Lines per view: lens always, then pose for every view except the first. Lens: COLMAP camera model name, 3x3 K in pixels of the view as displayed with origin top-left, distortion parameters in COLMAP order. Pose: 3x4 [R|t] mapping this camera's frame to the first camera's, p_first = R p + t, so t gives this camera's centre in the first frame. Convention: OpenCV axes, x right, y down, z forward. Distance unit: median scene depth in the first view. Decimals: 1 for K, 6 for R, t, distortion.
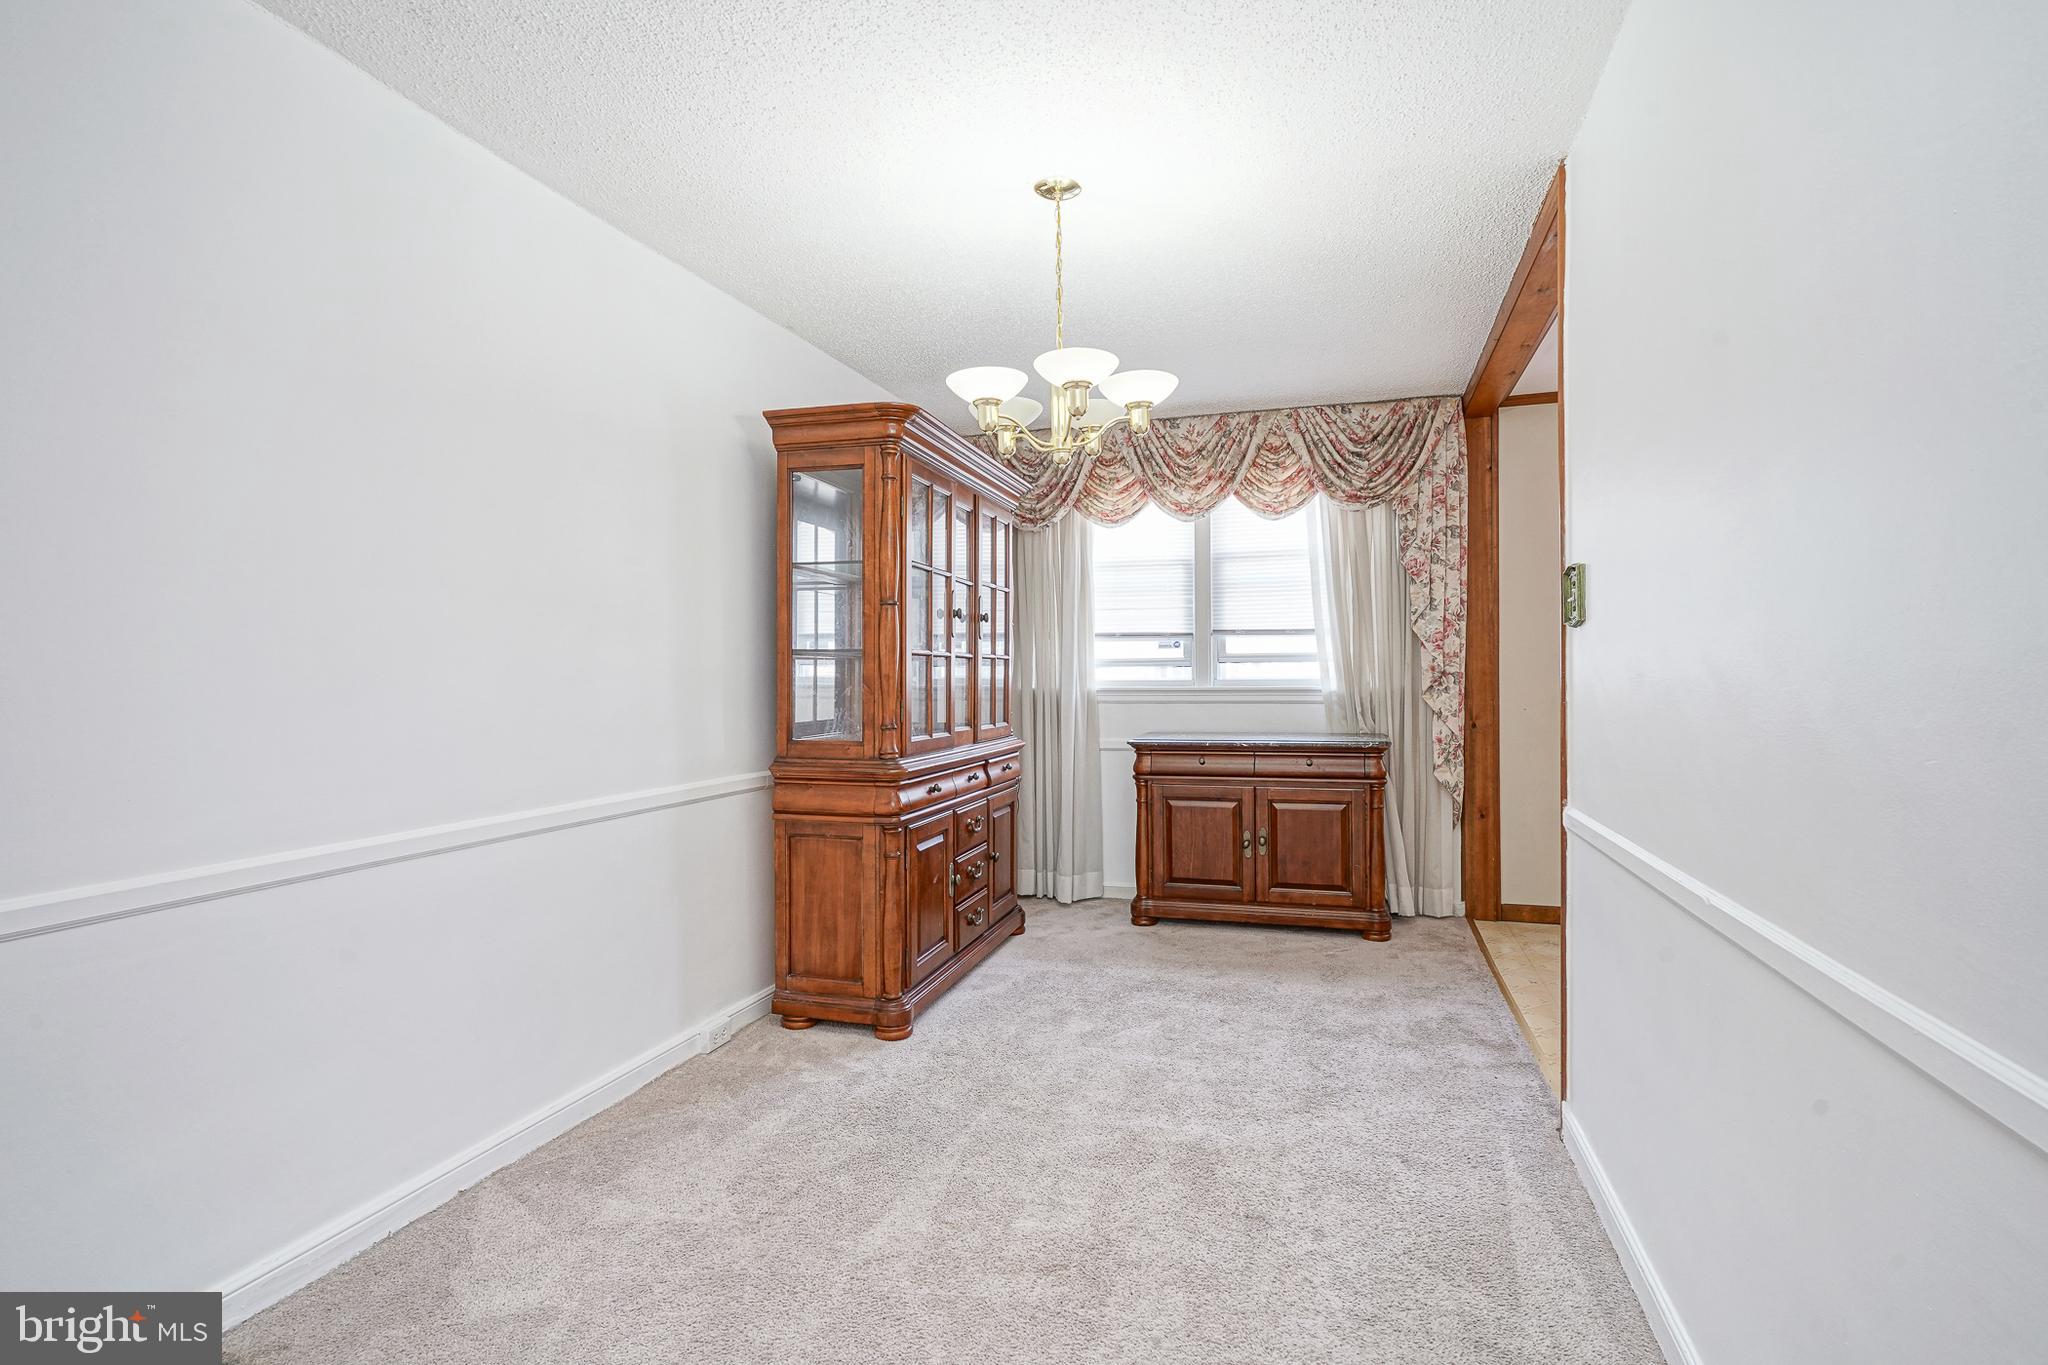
lens RADIAL K [[983.2, 0, 1019.2], [0, 983.2, 693.4], [0, 0, 1]] dist [0.000129, 0.002036]
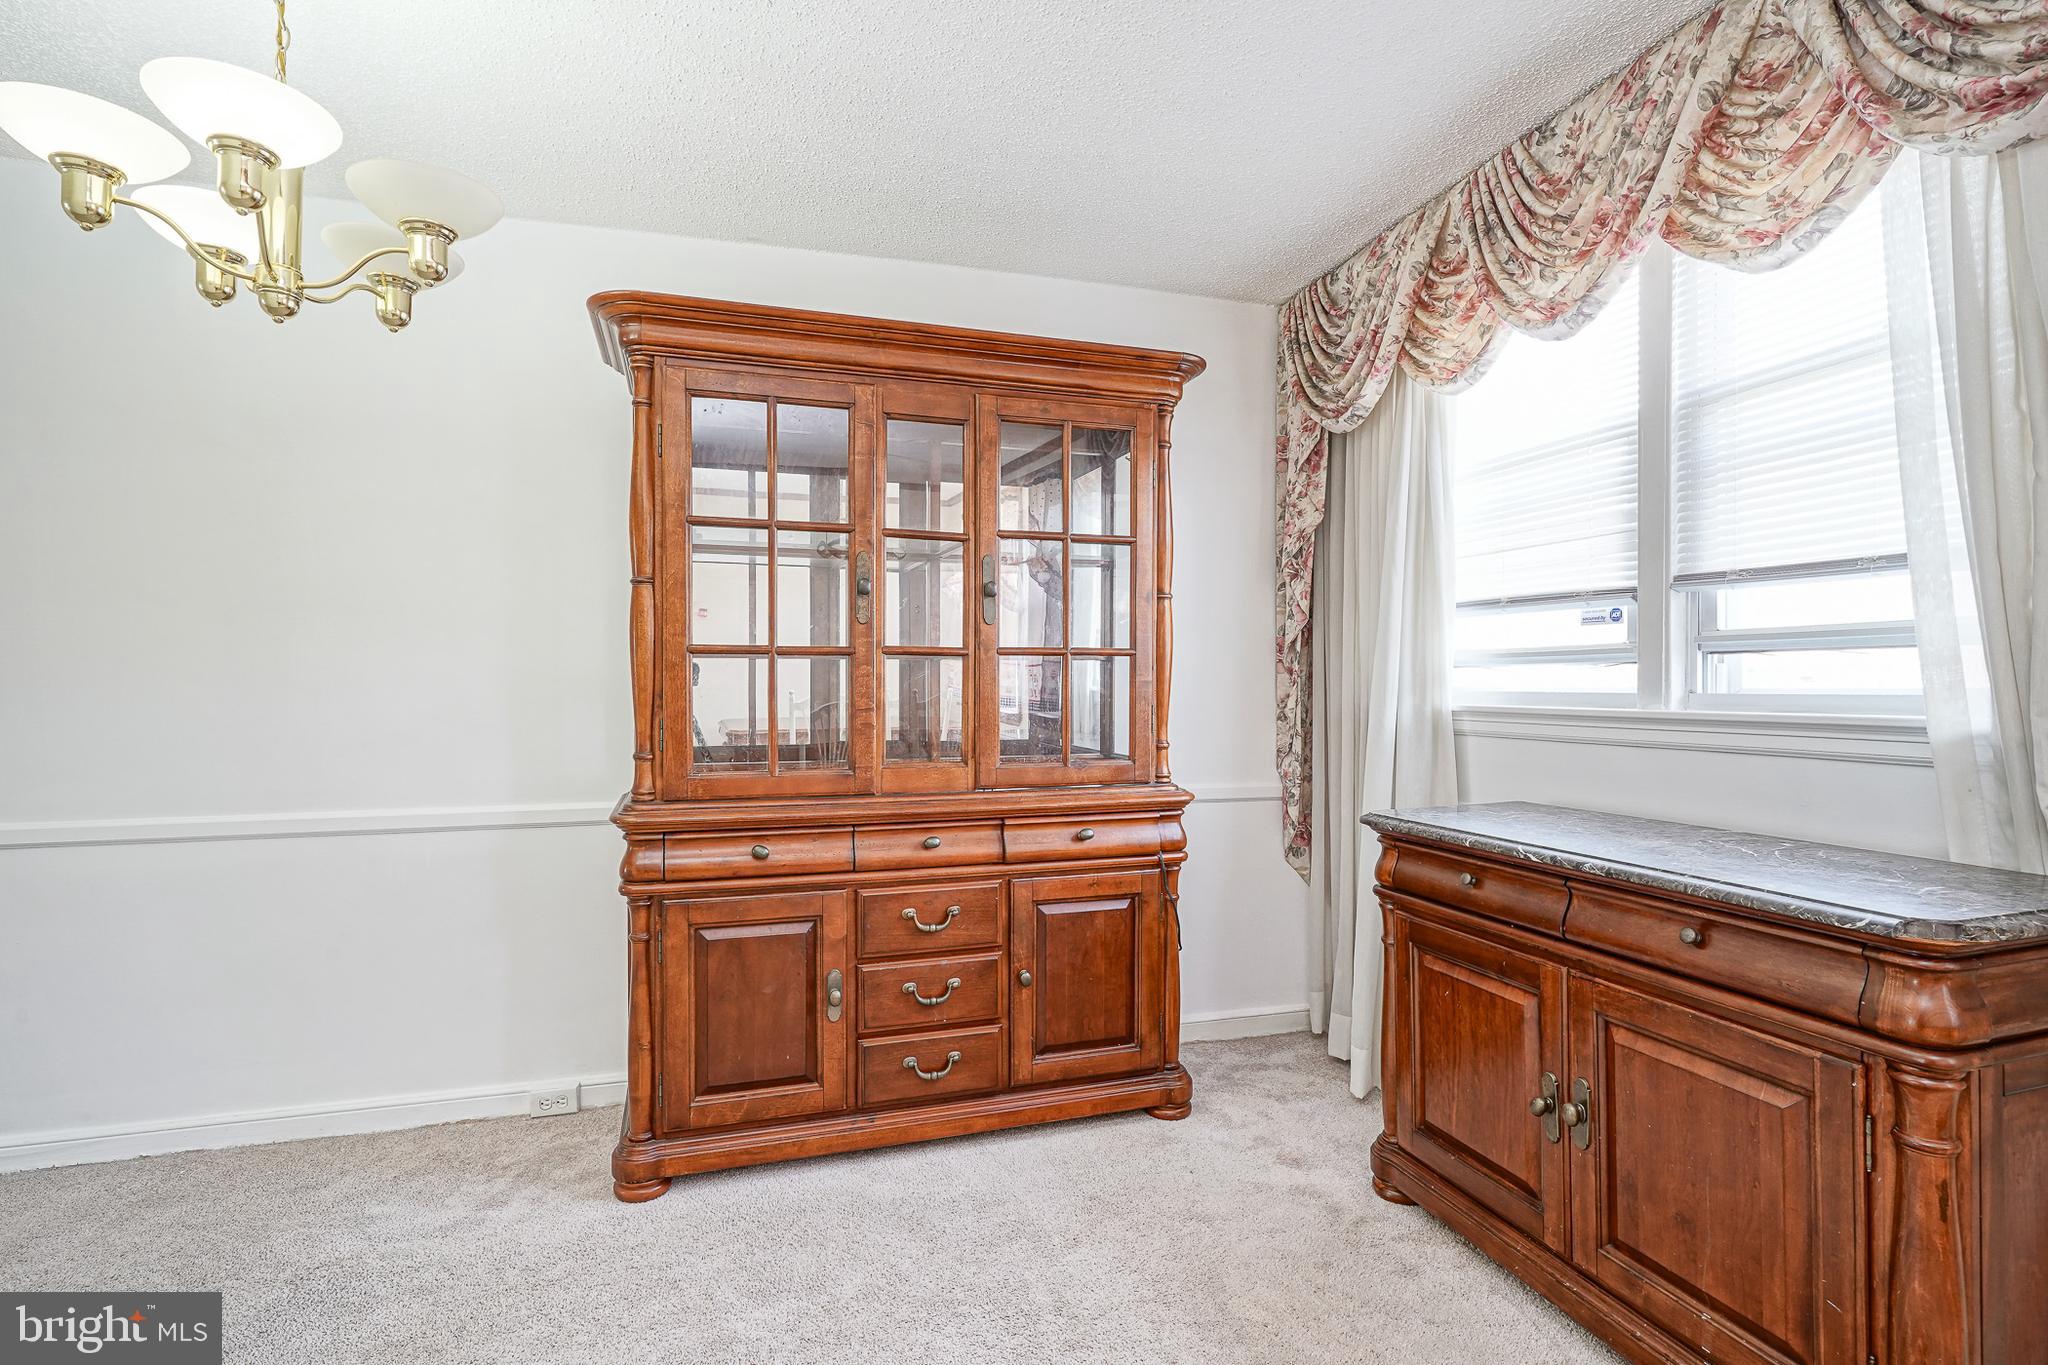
lens RADIAL K [[983.2, 0, 1019.2], [0, 983.2, 693.4], [0, 0, 1]] dist [0.000129, 0.002036]
pose [[0.567199, 0.016546, -0.823415, 0.526465], [-0.017033, 0.999820, 0.008357, -0.017239], [0.823405, 0.009285, 0.567378, 0.717531]]
